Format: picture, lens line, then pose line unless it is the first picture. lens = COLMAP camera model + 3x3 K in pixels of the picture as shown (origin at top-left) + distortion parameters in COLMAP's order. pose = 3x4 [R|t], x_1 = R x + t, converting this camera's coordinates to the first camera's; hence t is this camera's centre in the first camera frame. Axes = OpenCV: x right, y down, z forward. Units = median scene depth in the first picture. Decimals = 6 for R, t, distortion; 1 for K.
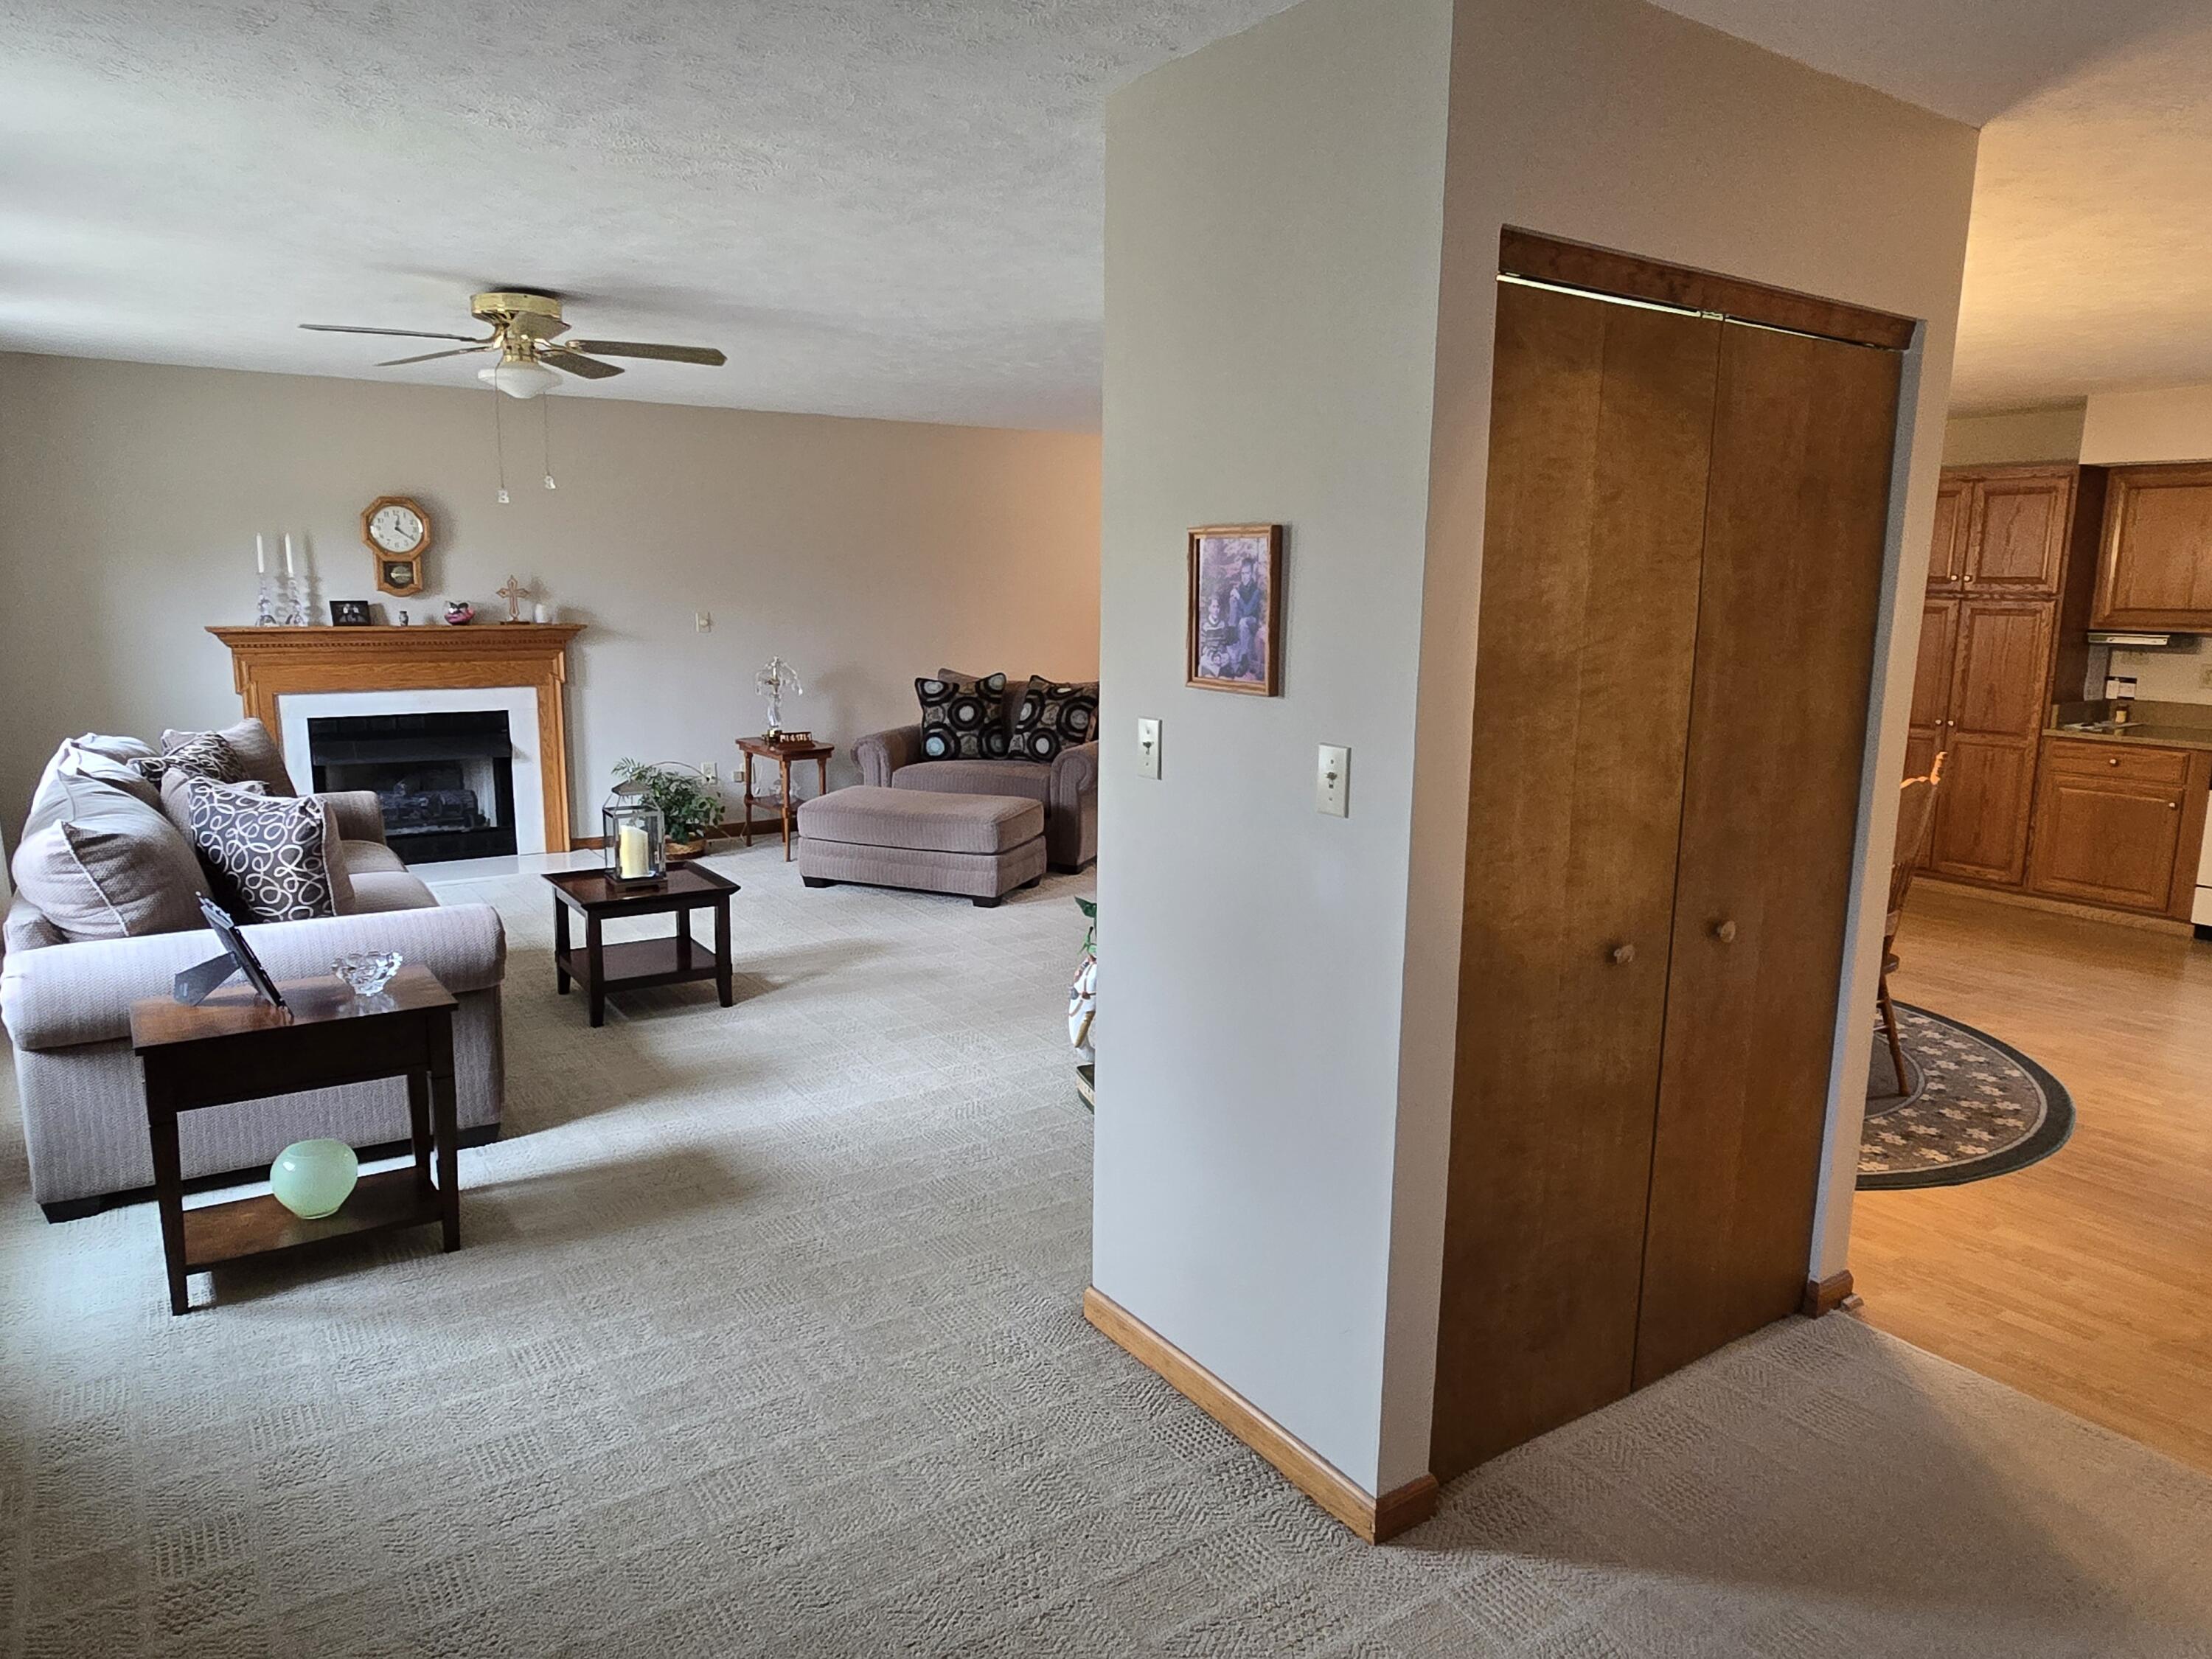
lens RADIAL K [[1402.7, 0, 1105.5], [0, 1402.7, 838.5], [0, 0, 1]] dist [0.003431, -0.004827]
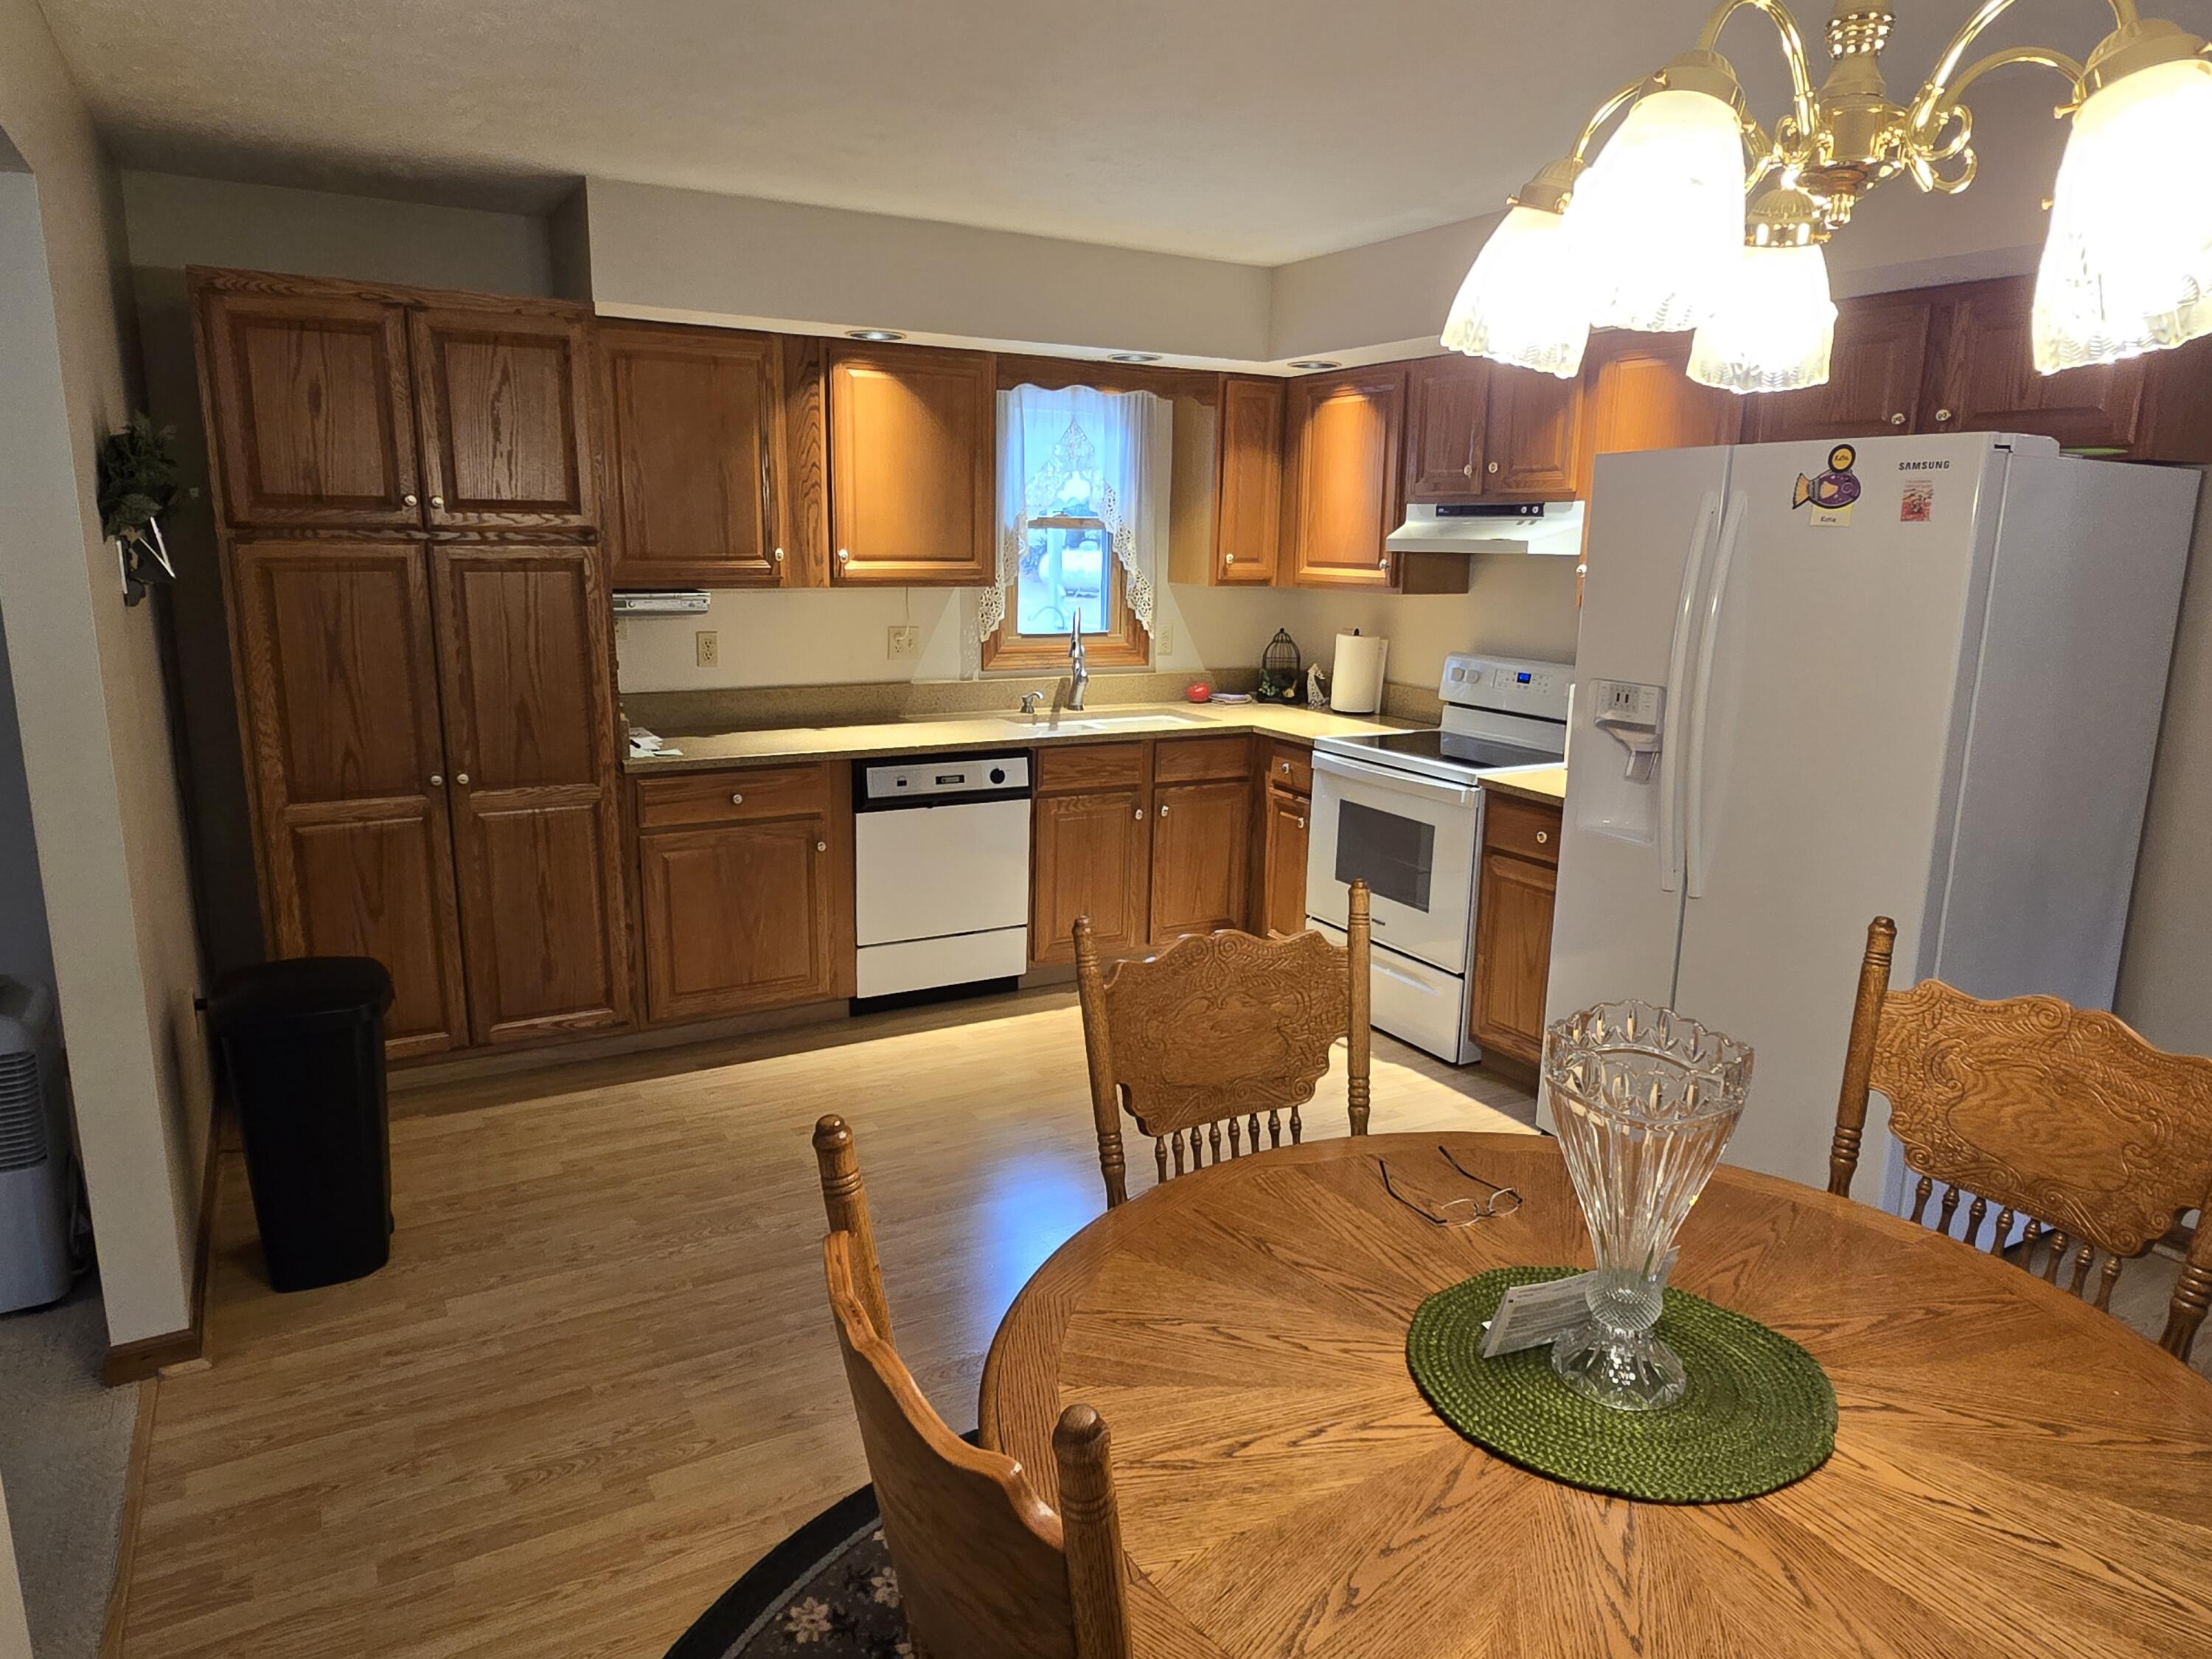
lens RADIAL K [[1402.7, 0, 1113.6], [0, 1402.7, 831.9], [0, 0, 1]] dist [0.003431, -0.004827]
pose [[0.081542, -0.214511, 0.973312, 0.154314], [0.167298, 0.965654, 0.198808, -0.191149], [-0.982529, 0.146622, 0.114629, 1.060578]]
